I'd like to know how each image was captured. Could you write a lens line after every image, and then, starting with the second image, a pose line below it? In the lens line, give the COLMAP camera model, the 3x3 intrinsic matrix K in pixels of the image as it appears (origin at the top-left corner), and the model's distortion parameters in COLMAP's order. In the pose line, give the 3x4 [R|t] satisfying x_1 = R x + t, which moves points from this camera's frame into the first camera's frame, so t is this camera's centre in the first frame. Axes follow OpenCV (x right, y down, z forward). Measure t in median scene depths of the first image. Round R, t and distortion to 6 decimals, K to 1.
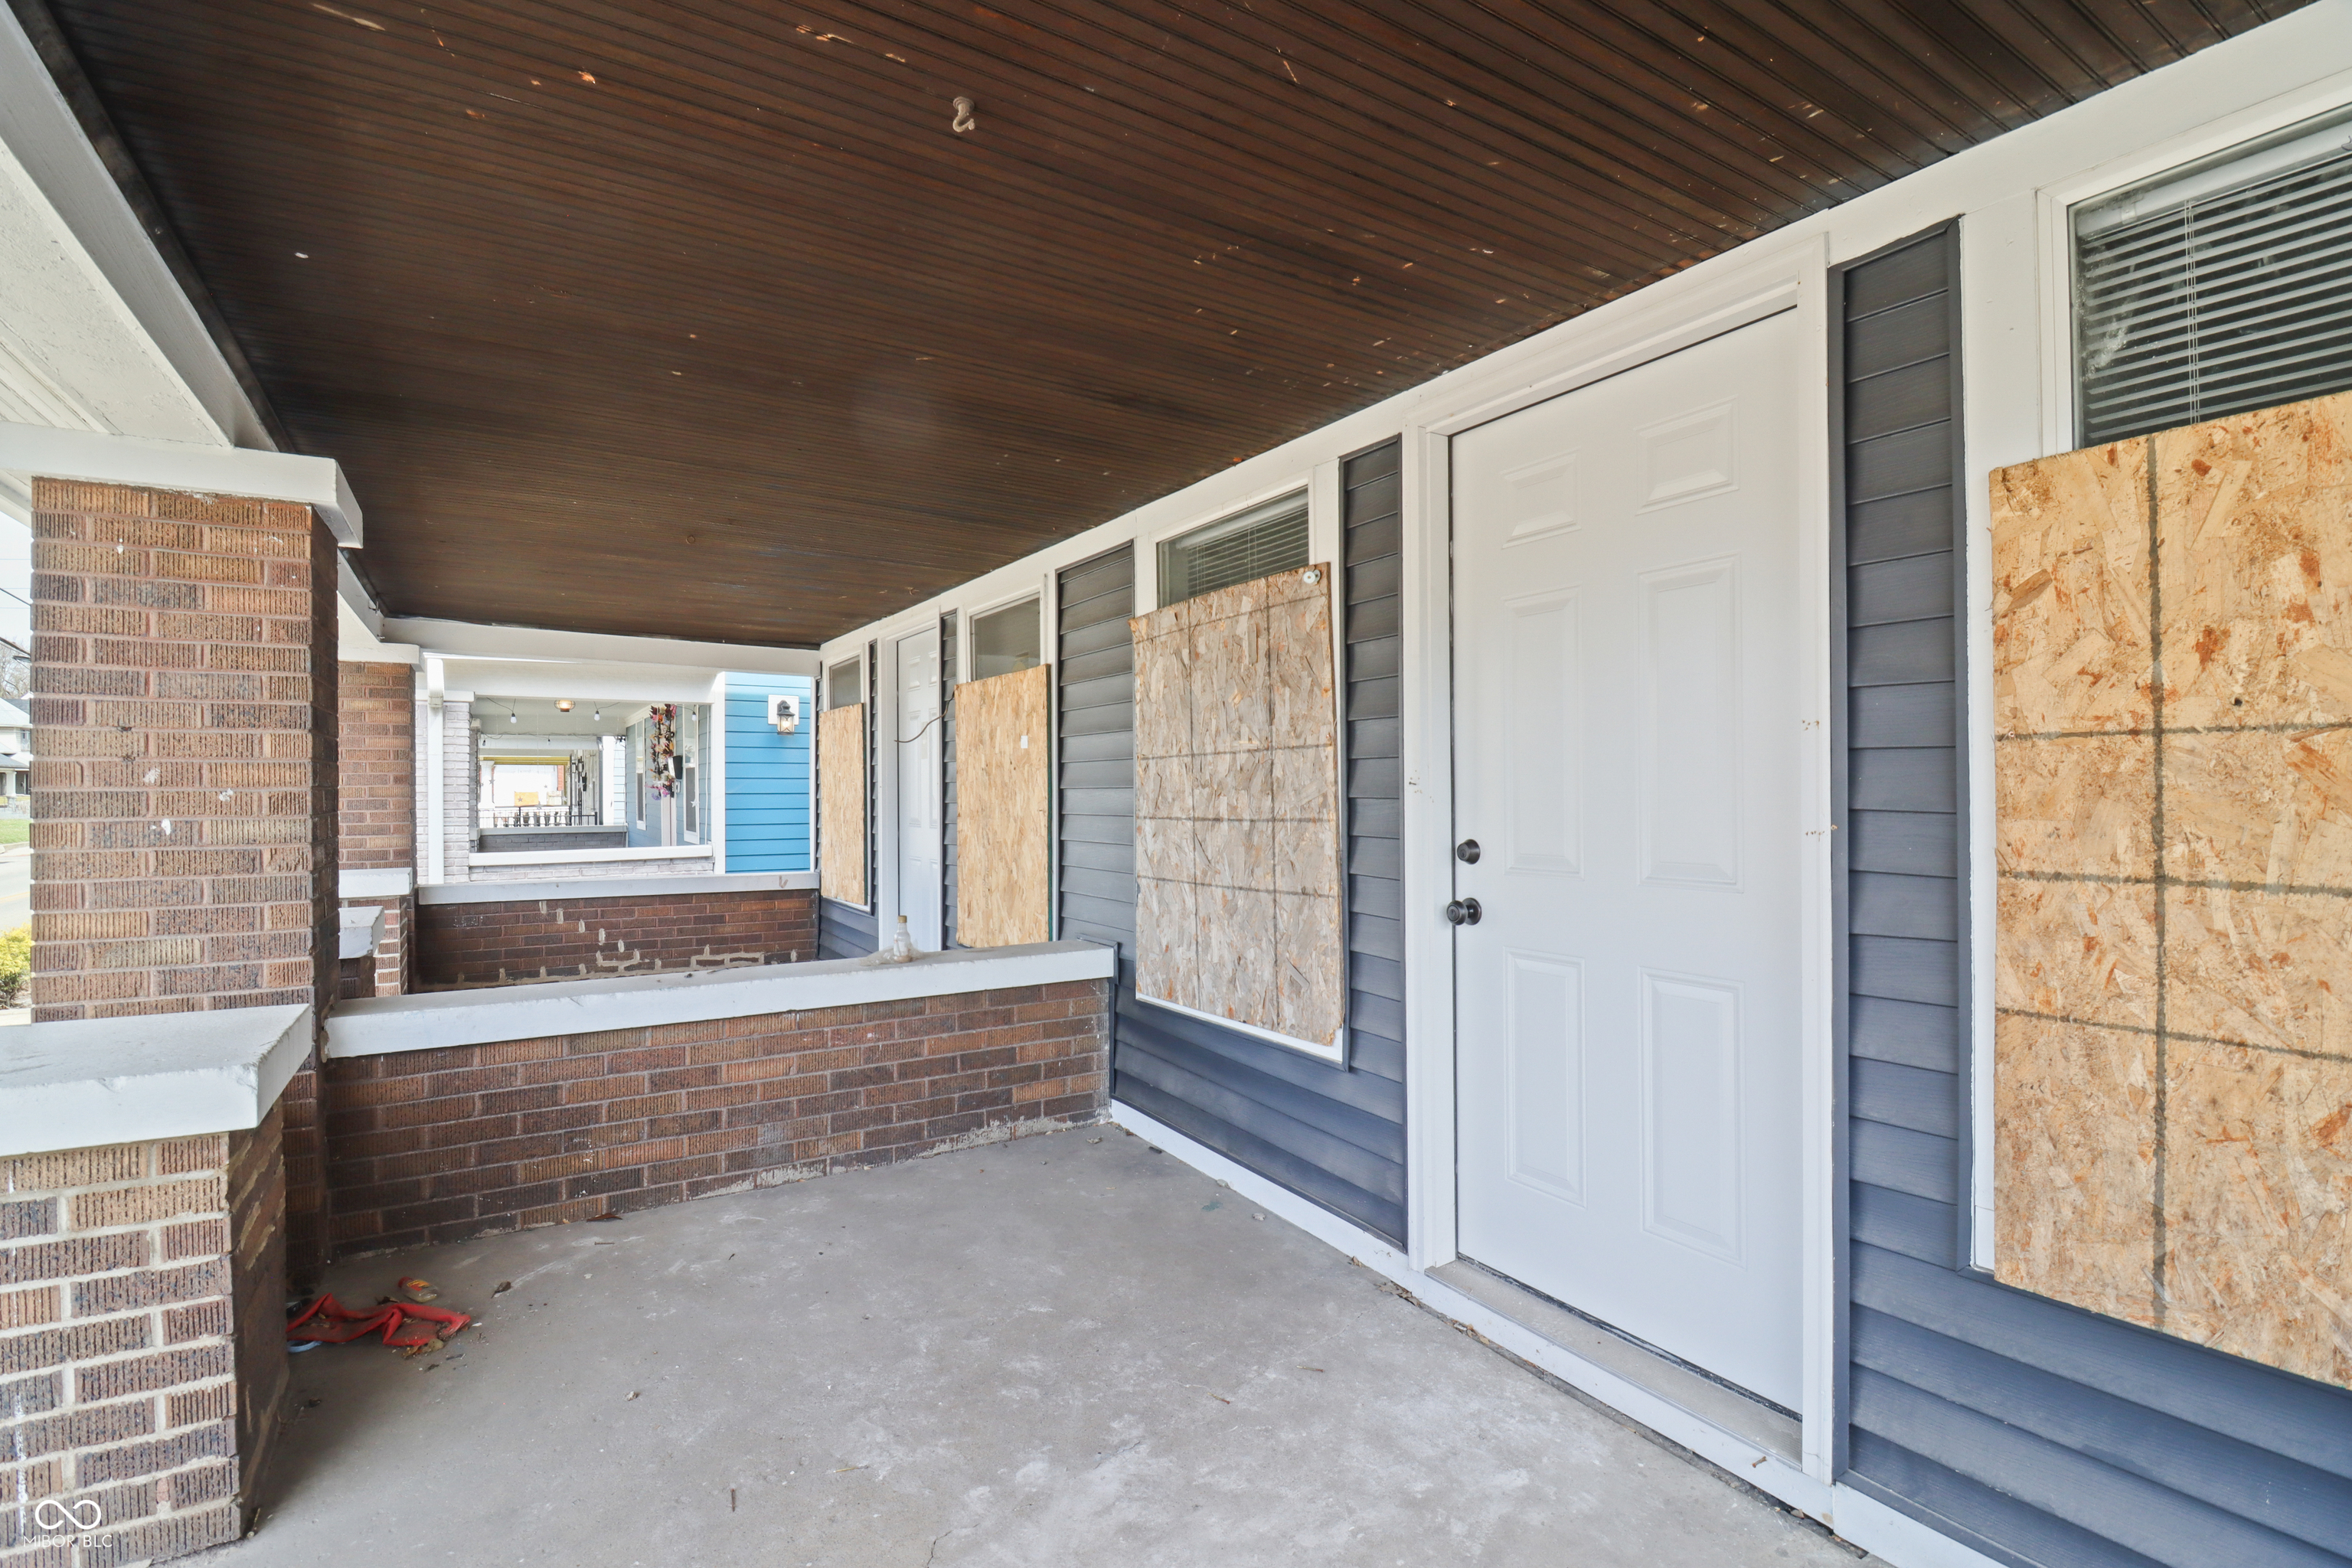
lens RADIAL K [[1108.1, 0, 1176.0], [0, 1108.1, 784.0], [0, 0, 1]] dist [-0.000616, -0.000574]
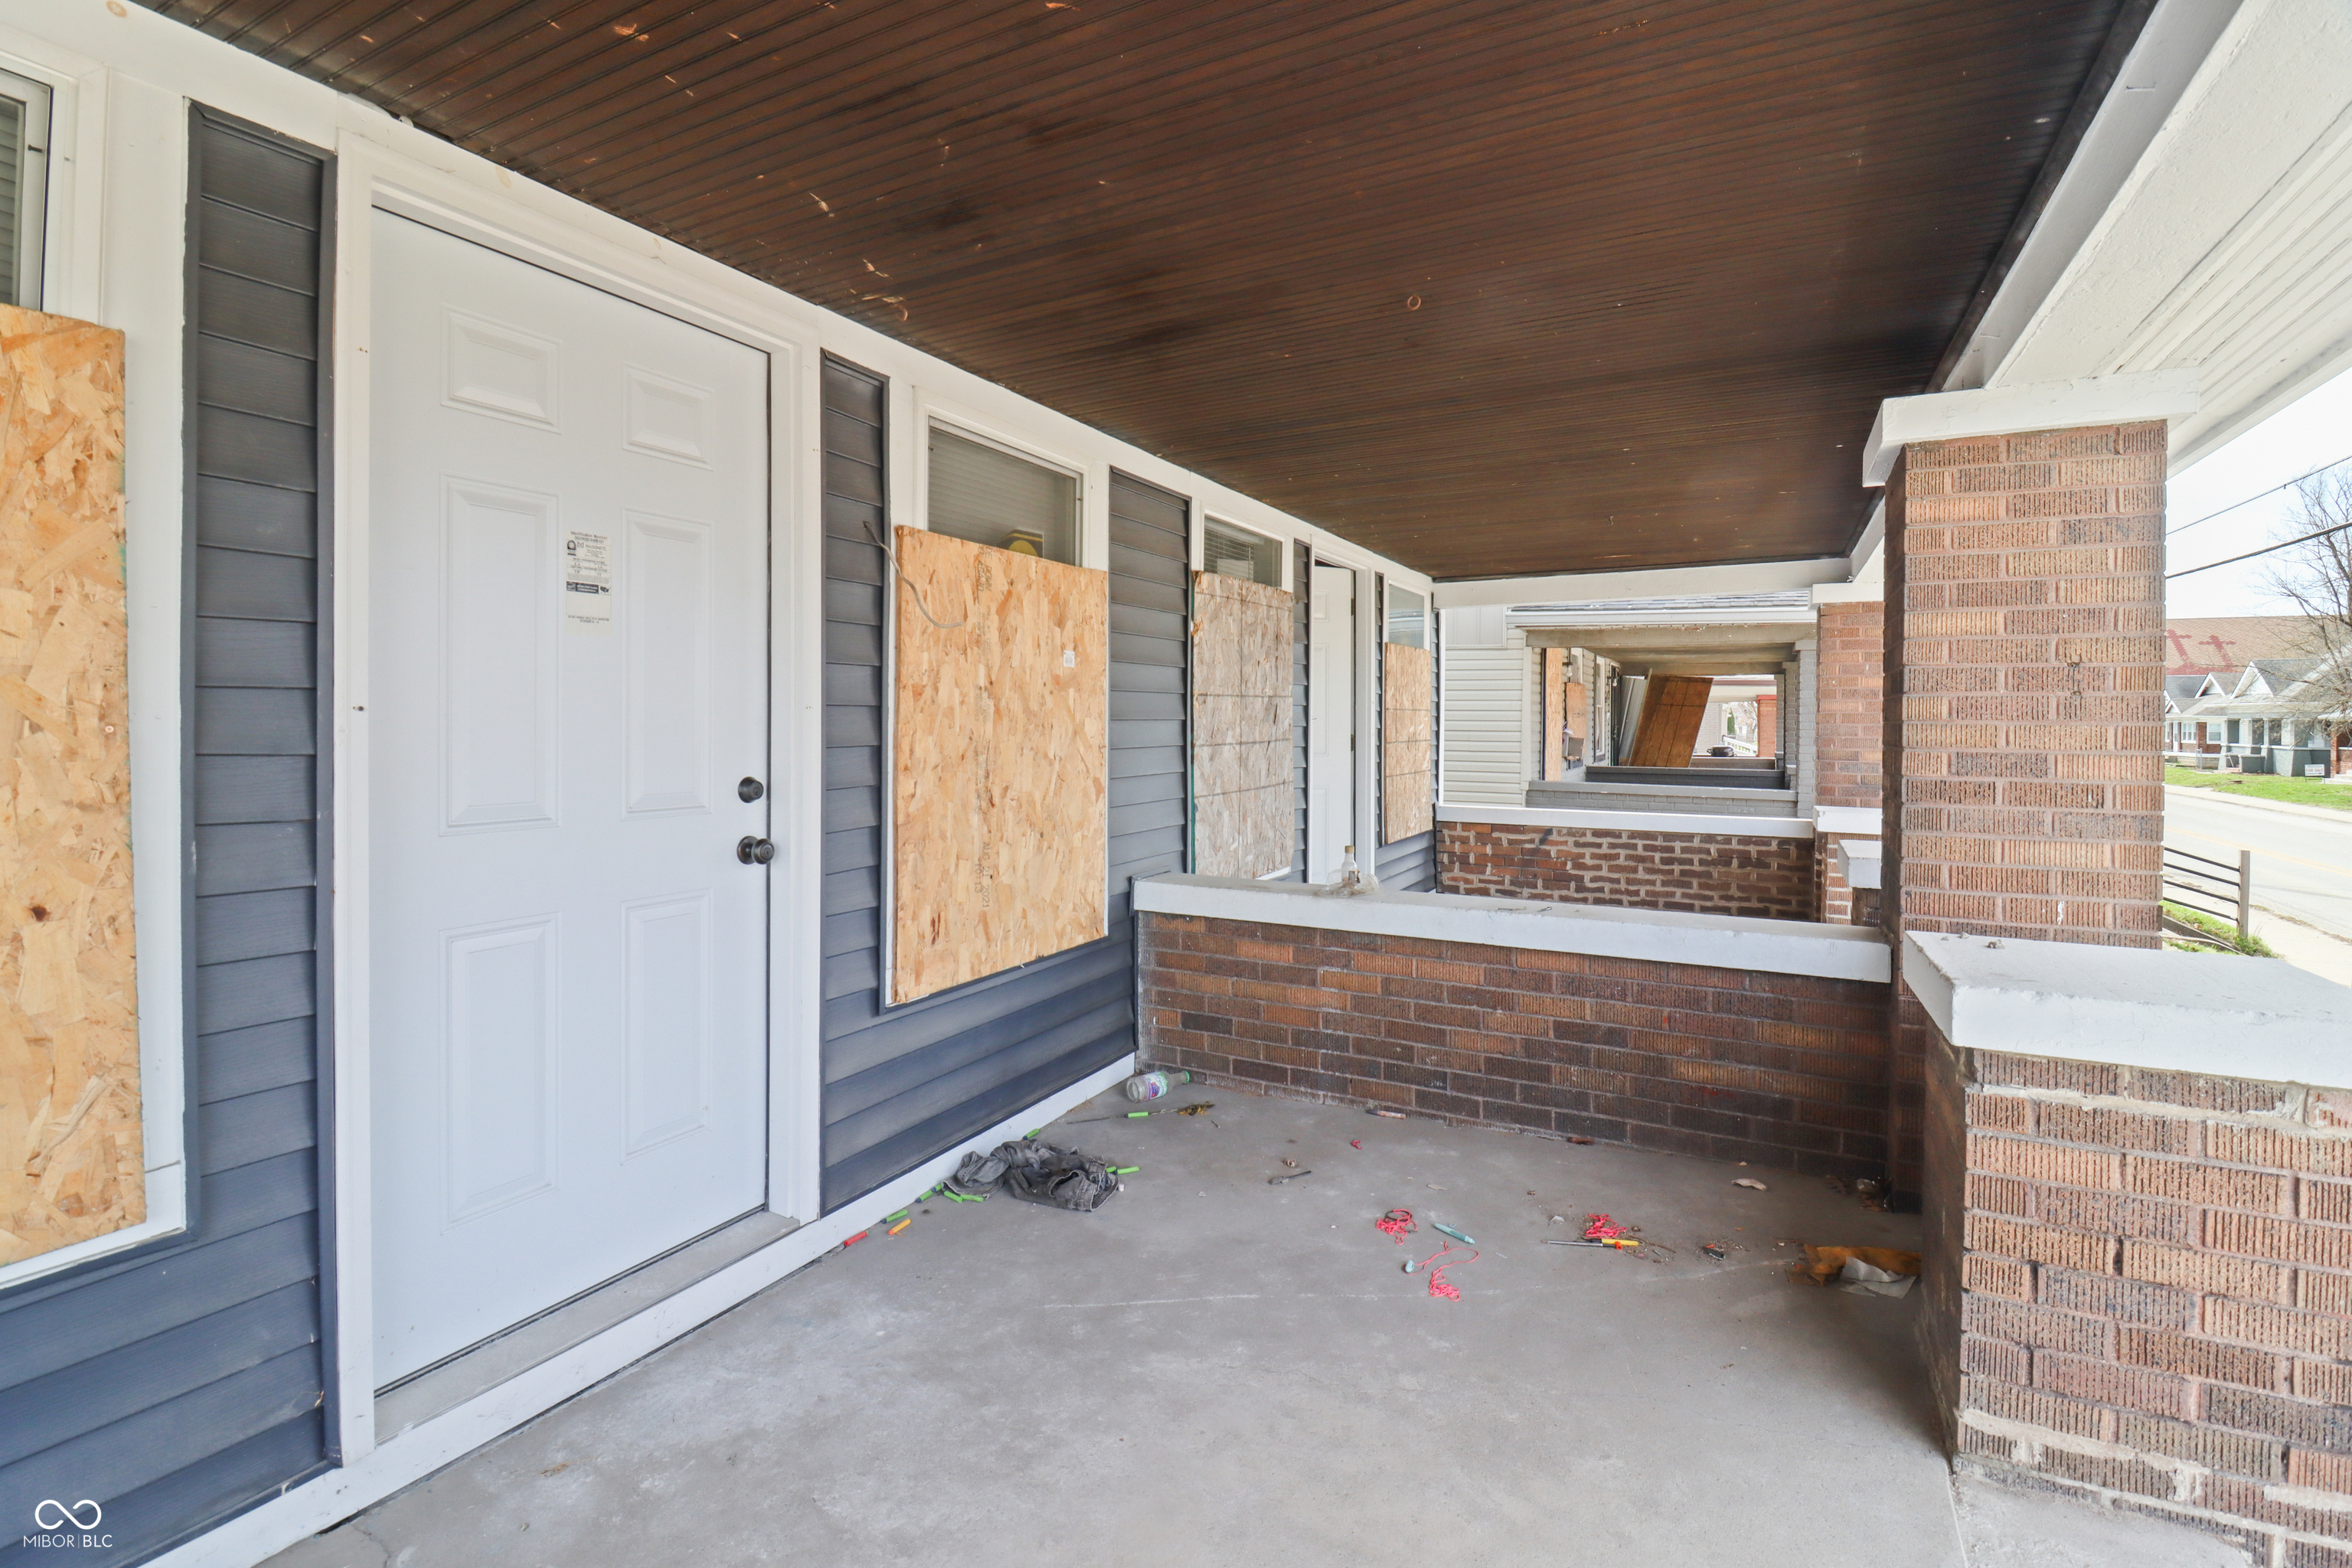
lens RADIAL K [[1070.5, 0, 1172.4], [0, 1070.5, 724.0], [0, 0, 1]] dist [-0.002157, -0.000371]
pose [[-0.497476, 0.001220, 0.867477, -0.847189], [0.001273, 0.999999, -0.000677, 0.007285], [-0.867477, 0.000768, -0.497477, 1.360466]]
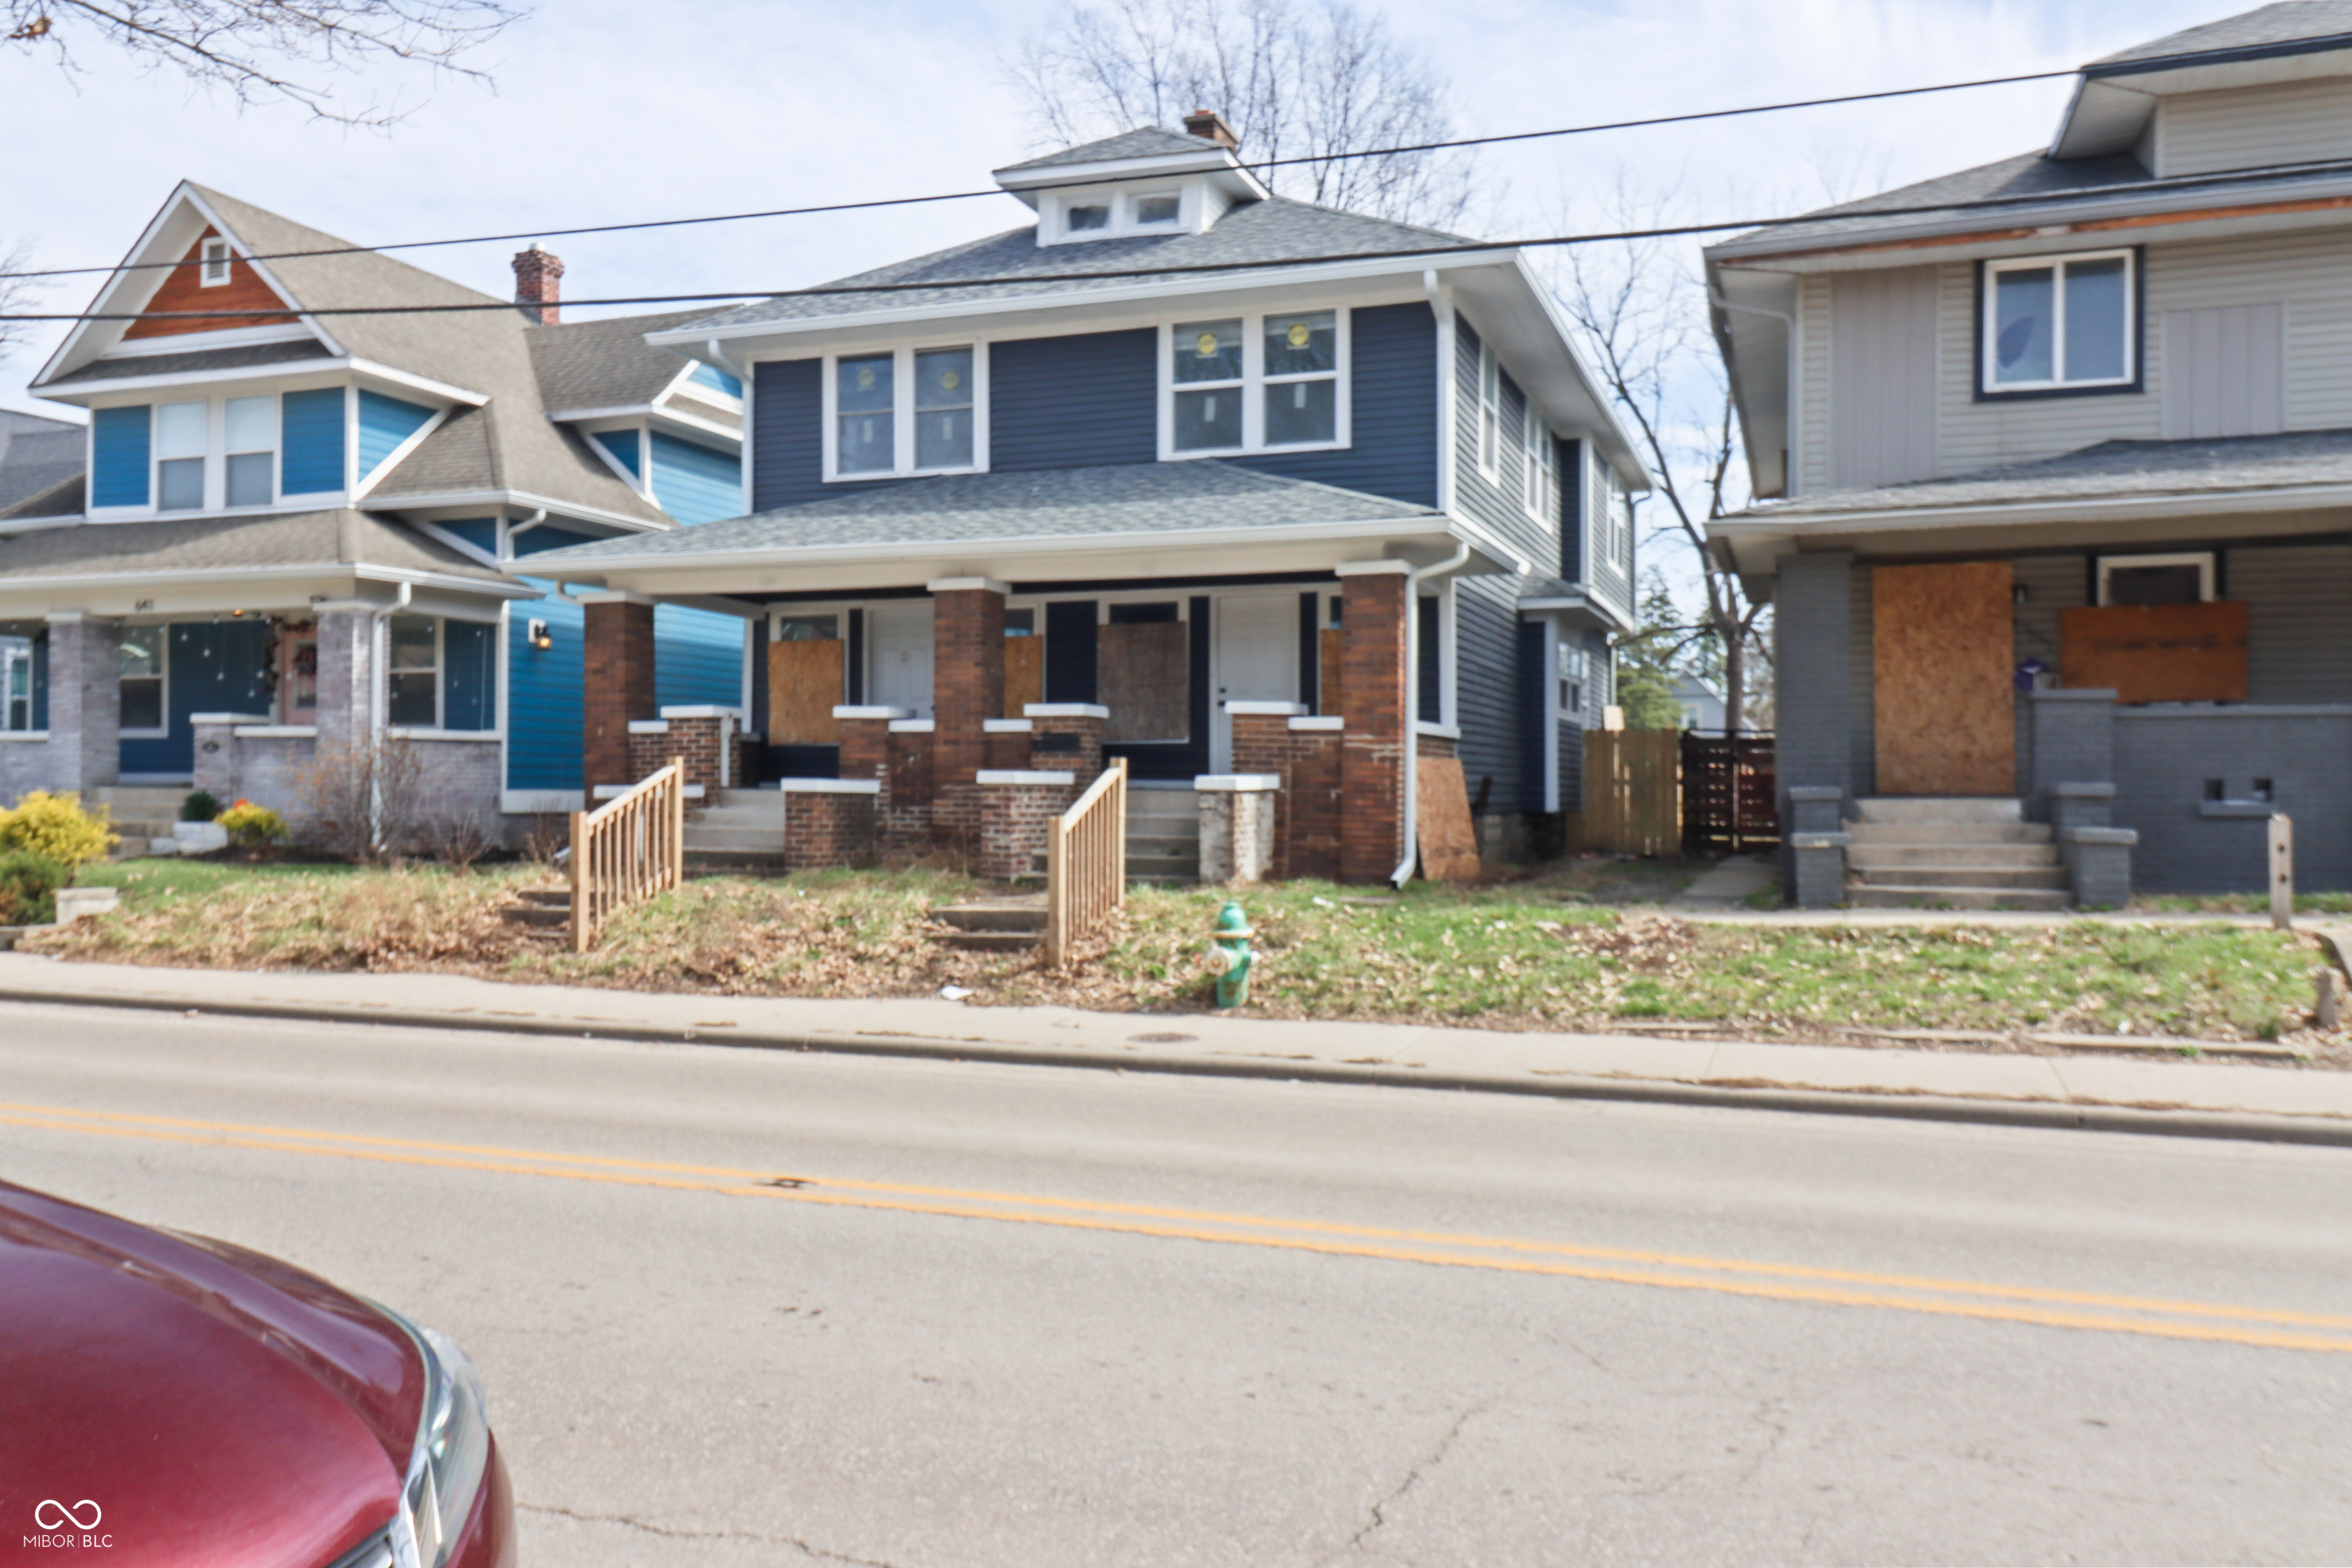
lens RADIAL K [[1831.3, 0, 1176.9], [0, 1831.3, 753.0], [0, 0, 1]] dist [0.009861, 0.001264]
pose [[0.786434, 0.013657, 0.617523, -2.717520], [-0.004355, 0.999853, -0.016566, 0.268395], [-0.617659, 0.010339, 0.786378, -2.873348]]
